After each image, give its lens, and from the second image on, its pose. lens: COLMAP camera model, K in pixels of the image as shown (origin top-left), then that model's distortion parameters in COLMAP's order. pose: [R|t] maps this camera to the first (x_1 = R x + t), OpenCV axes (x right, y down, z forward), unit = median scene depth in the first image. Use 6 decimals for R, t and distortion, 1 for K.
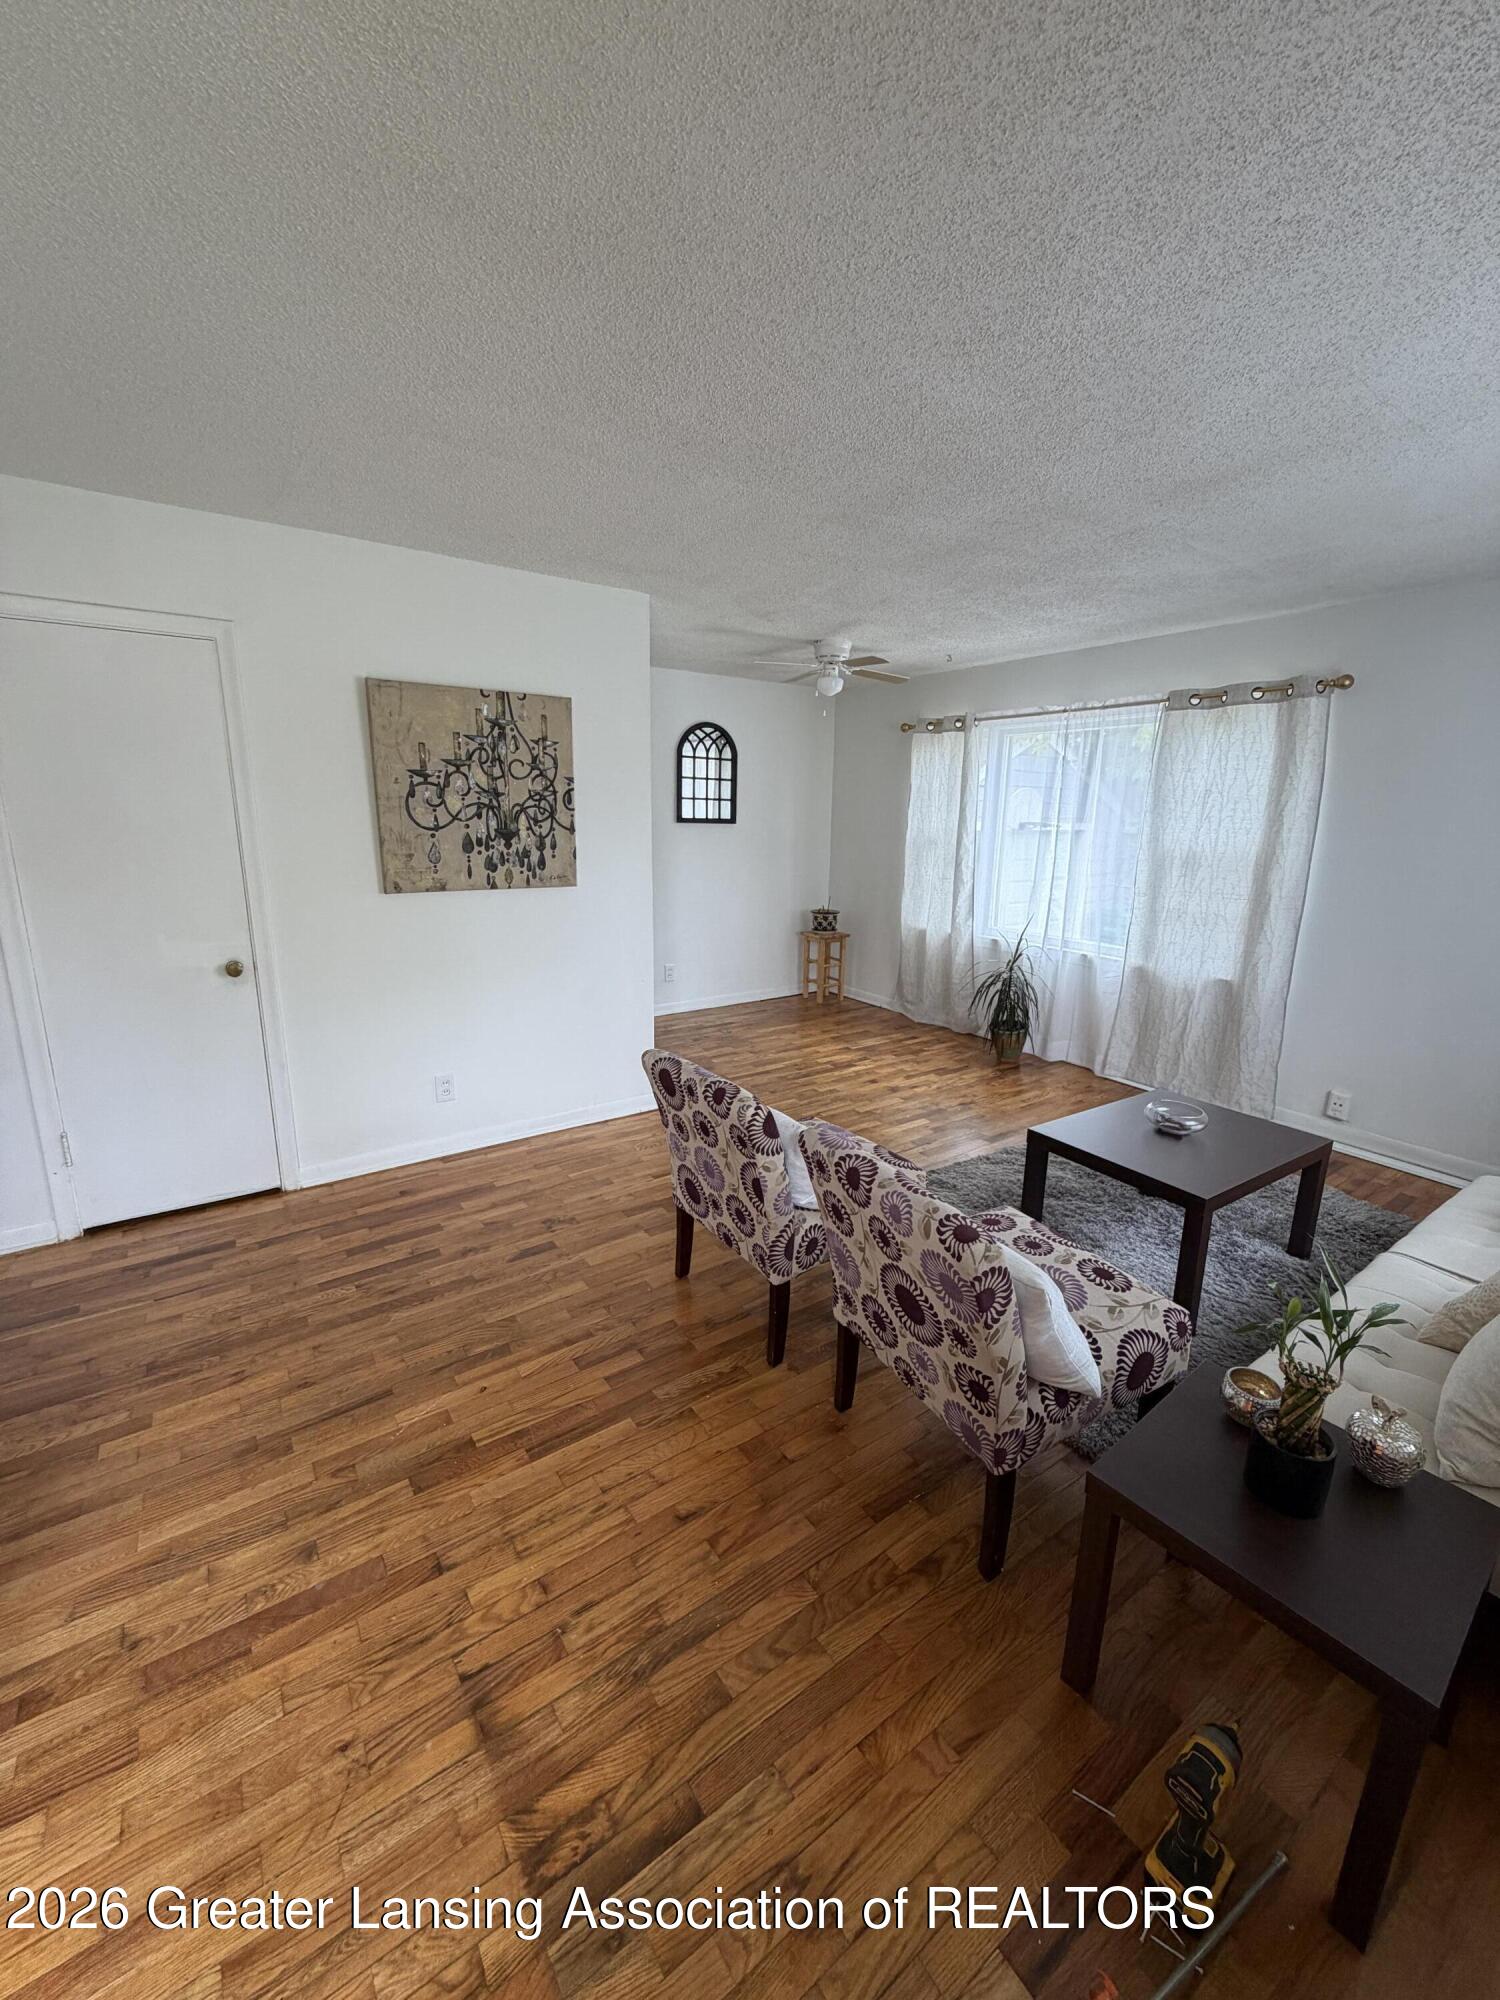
lens RADIAL K [[807.3, 0, 755.9], [0, 807.3, 994.2], [0, 0, 1]] dist [0.000783, -0.000986]
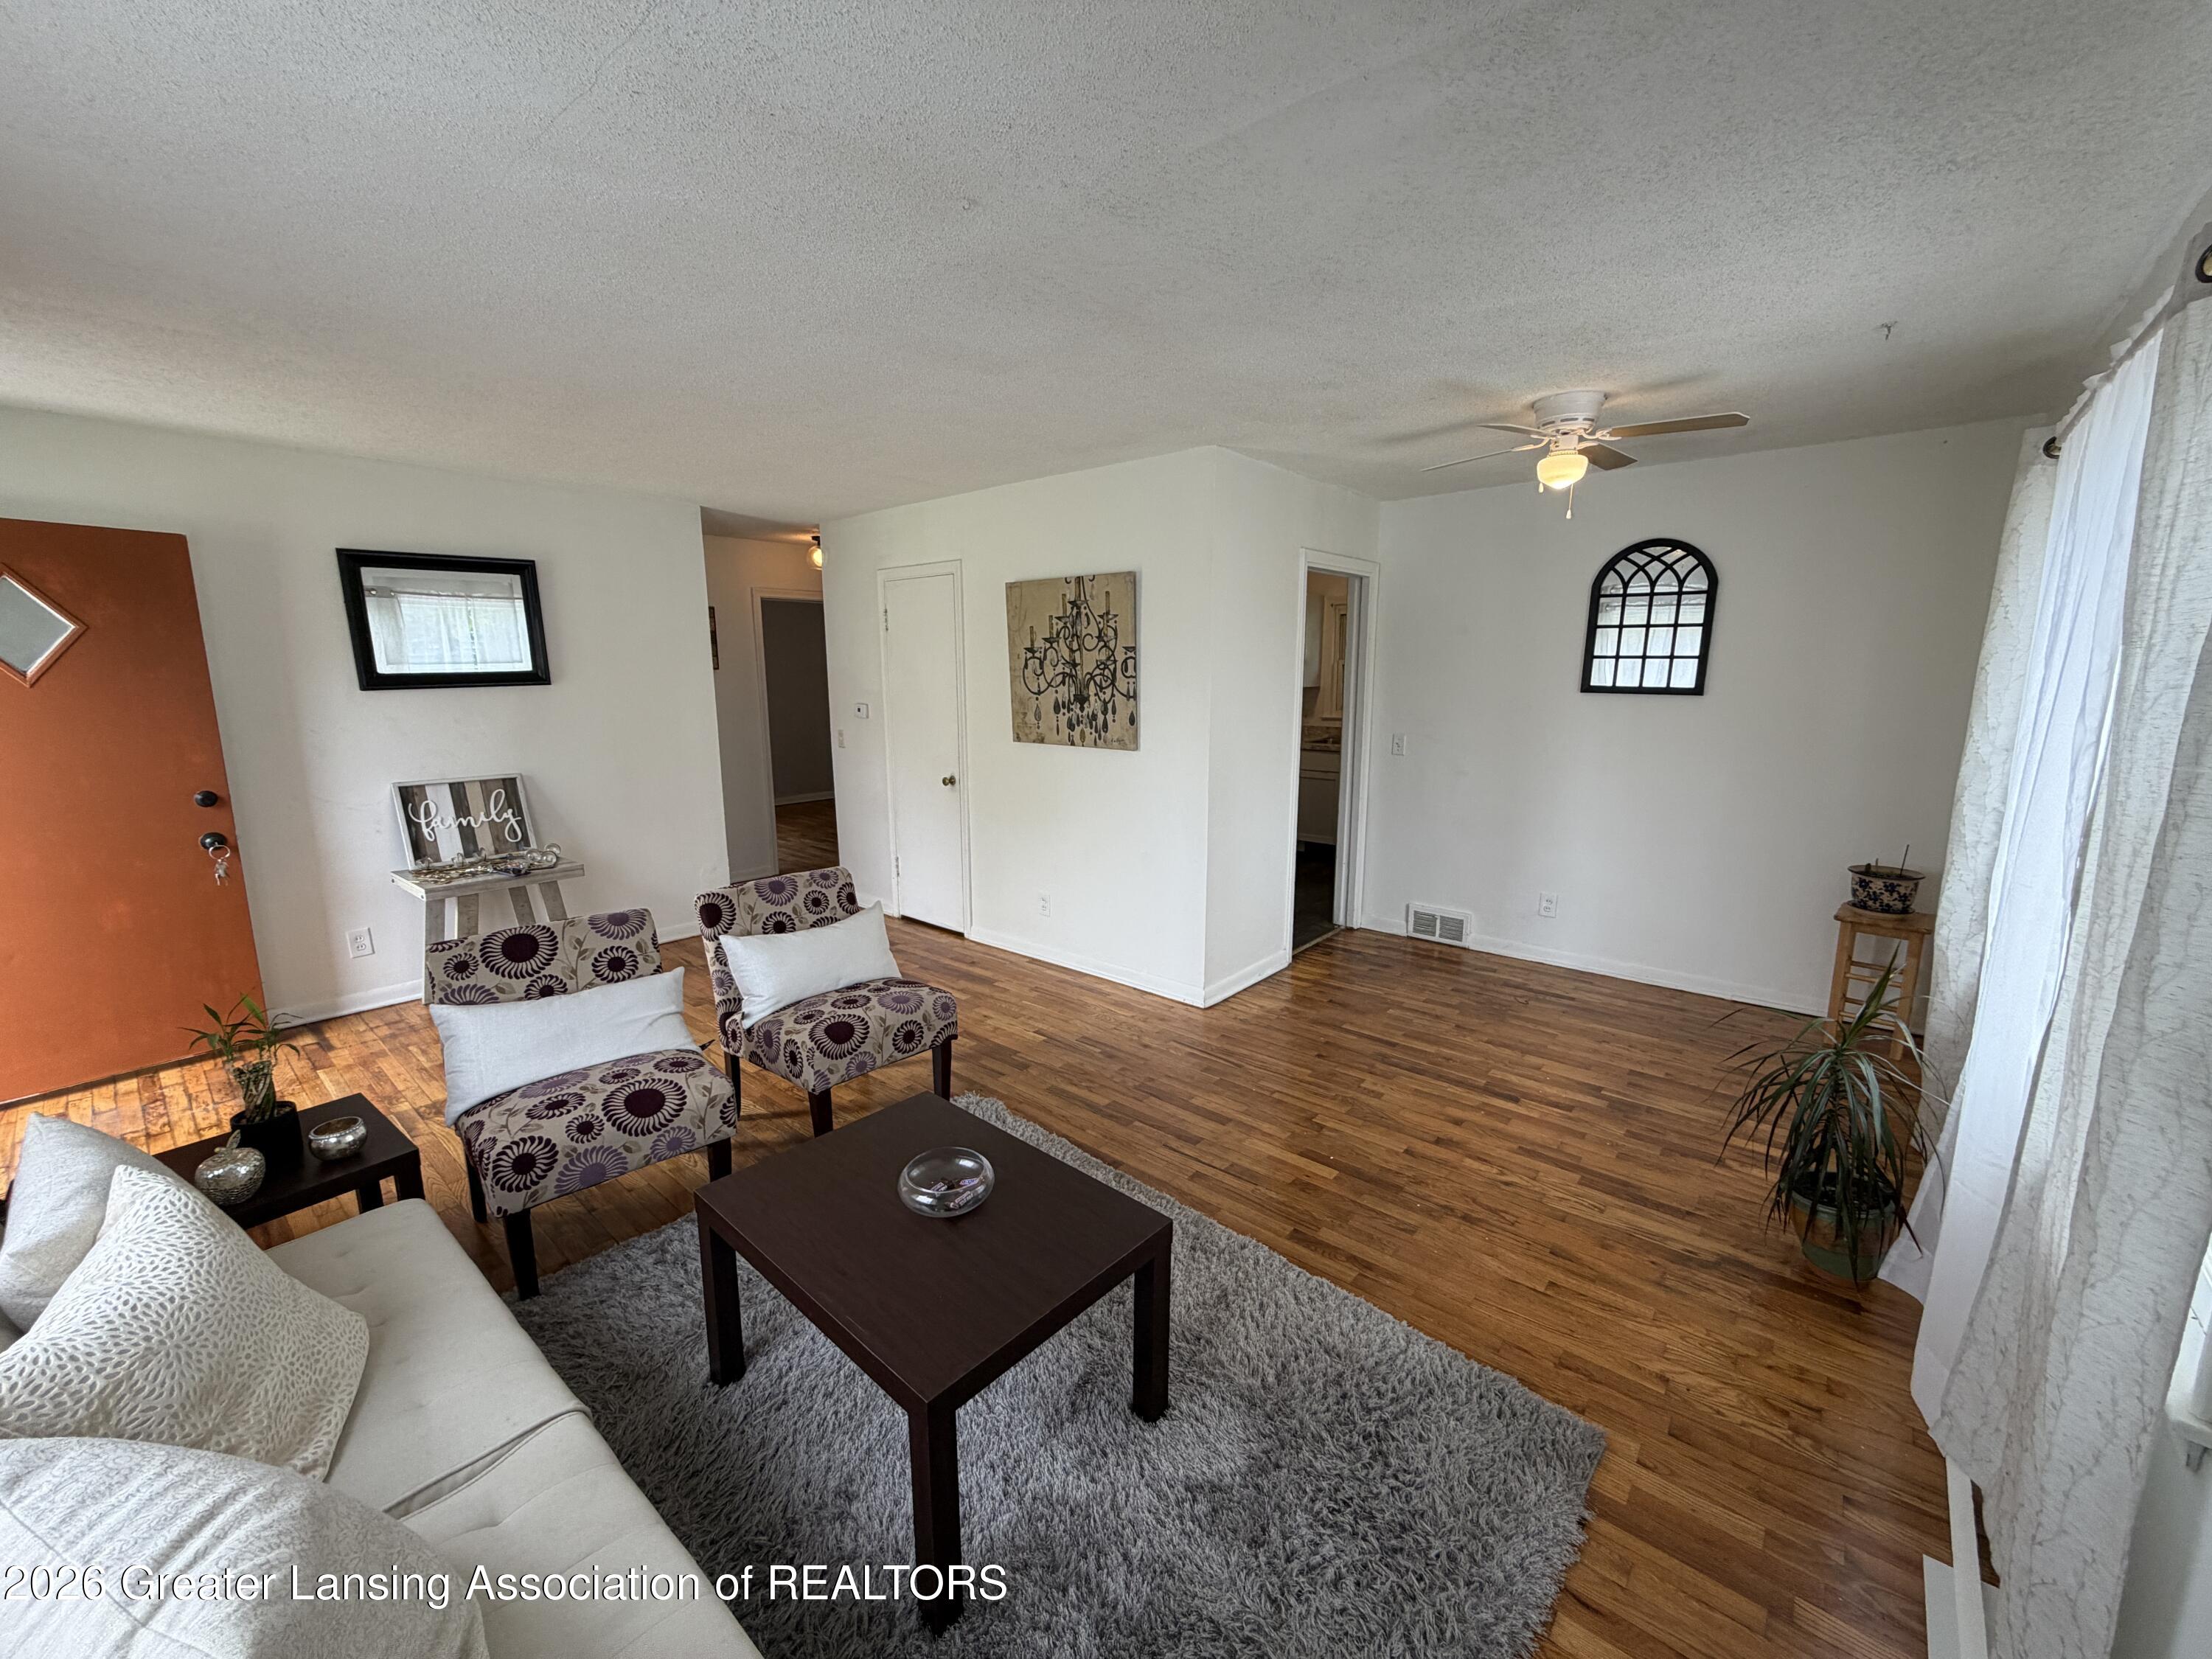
lens RADIAL K [[892.9, 0, 1096.7], [0, 892.9, 831.2], [0, 0, 1]] dist [0.000783, -0.000986]
pose [[0.229846, 0.158714, -0.960198, 0.906706], [-0.209869, 0.971483, 0.110342, -0.156082], [0.950329, 0.176154, 0.256601, 0.709891]]
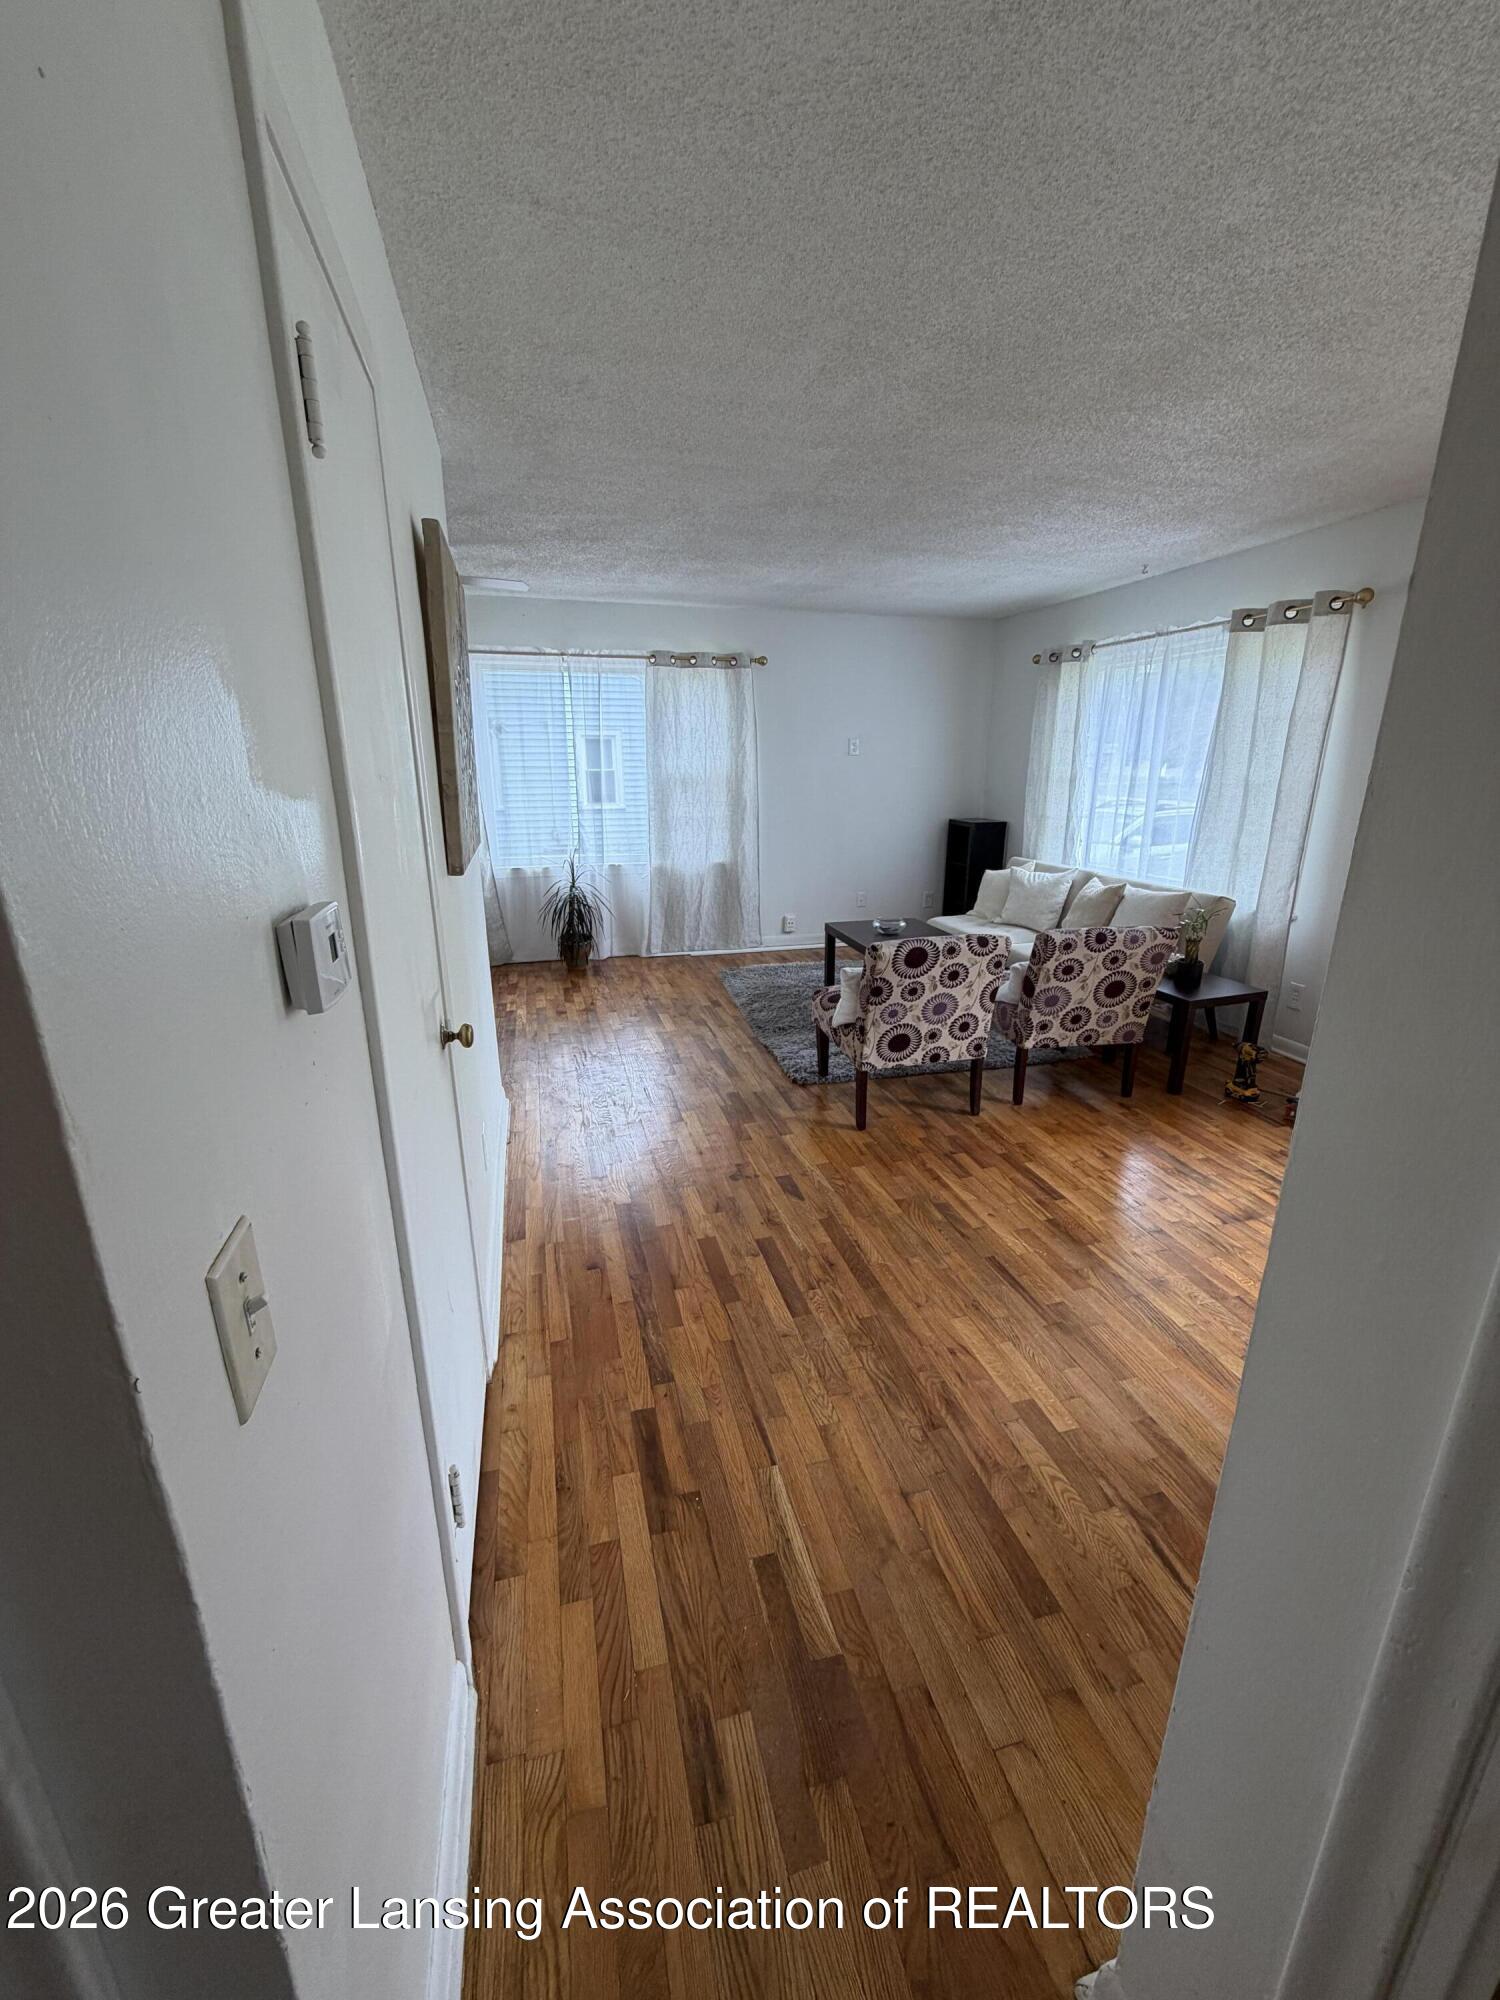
lens RADIAL K [[807.3, 0, 741.7], [0, 807.3, 1006.5], [0, 0, 1]] dist [0.000783, -0.000986]
pose [[0.323588, -0.291536, 0.900165, -0.938519], [0.213923, 0.949258, 0.230536, -0.117133], [-0.921698, 0.117968, 0.369535, 0.538981]]
